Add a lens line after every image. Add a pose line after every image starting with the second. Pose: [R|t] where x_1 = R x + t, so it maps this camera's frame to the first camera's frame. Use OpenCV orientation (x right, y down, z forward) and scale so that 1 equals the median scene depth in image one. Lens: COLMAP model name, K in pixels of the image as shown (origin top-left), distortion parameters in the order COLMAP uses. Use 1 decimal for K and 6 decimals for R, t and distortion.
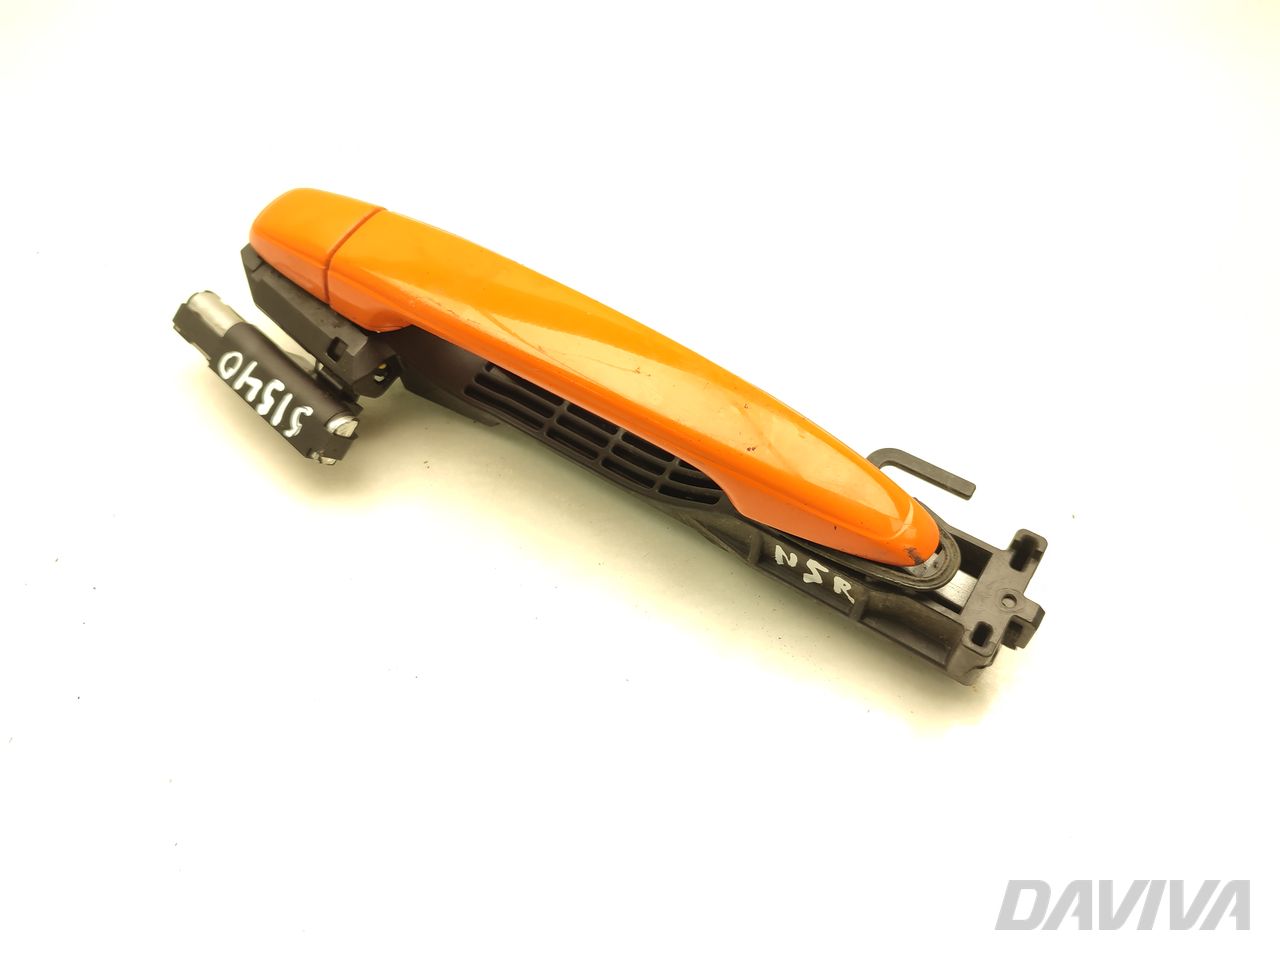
lens RADIAL K [[896.5, 0, 640.0], [0, 896.5, 480.0], [0, 0, 1]] dist [-0.000822, -0.000062]
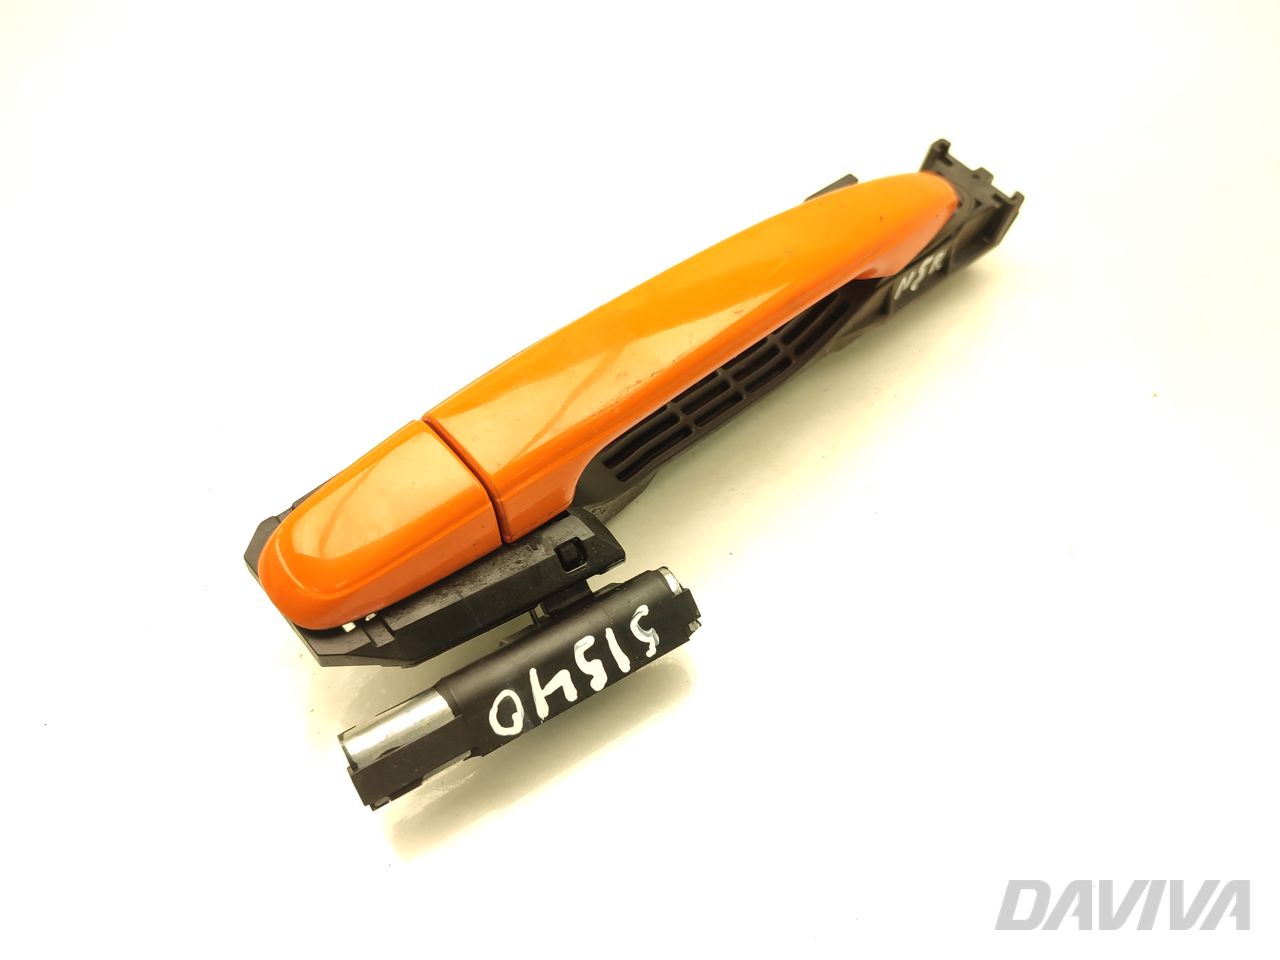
lens RADIAL K [[896.5, 0, 640.0], [0, 896.5, 480.0], [0, 0, 1]] dist [-0.000822, -0.000062]
pose [[0.245163, -0.753503, 0.610023, -0.741962], [0.759429, 0.540388, 0.362281, -0.413425], [-0.602629, 0.374451, 0.704716, 0.393003]]
